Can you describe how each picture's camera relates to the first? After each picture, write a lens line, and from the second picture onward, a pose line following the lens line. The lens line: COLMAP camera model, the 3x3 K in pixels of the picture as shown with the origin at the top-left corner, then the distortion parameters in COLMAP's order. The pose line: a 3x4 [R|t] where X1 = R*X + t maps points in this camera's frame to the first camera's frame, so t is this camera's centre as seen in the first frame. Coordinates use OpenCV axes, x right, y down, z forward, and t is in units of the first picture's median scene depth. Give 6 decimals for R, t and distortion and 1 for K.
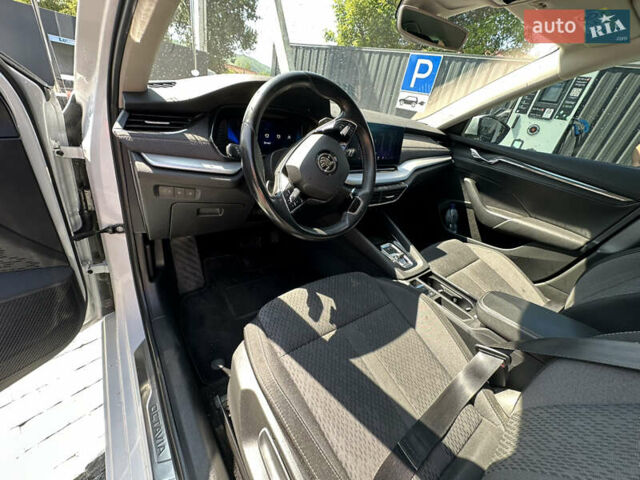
lens RADIAL K [[254.1, 0, 320.0], [0, 254.1, 240.0], [0, 0, 1]] dist [0.000573, 0.000092]
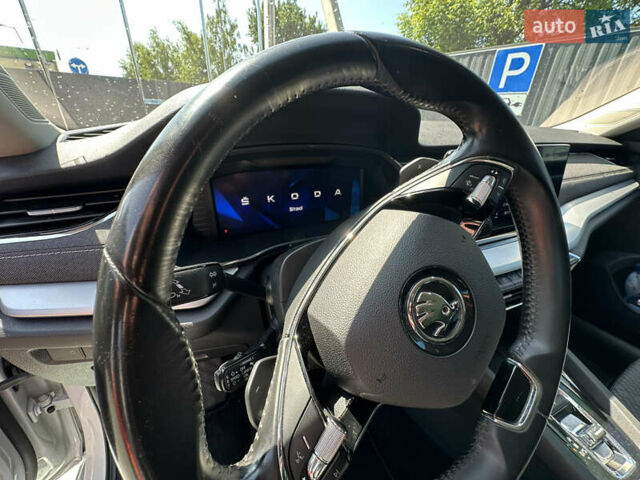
lens RADIAL K [[254.3, 0, 320.0], [0, 254.3, 240.0], [0, 0, 1]] dist [-0.000206, -0.000083]
pose [[0.965592, -0.022855, -0.259054, -0.020825], [0.003155, 0.997087, -0.076211, -0.275969], [0.260041, 0.072772, 0.962851, 0.502548]]
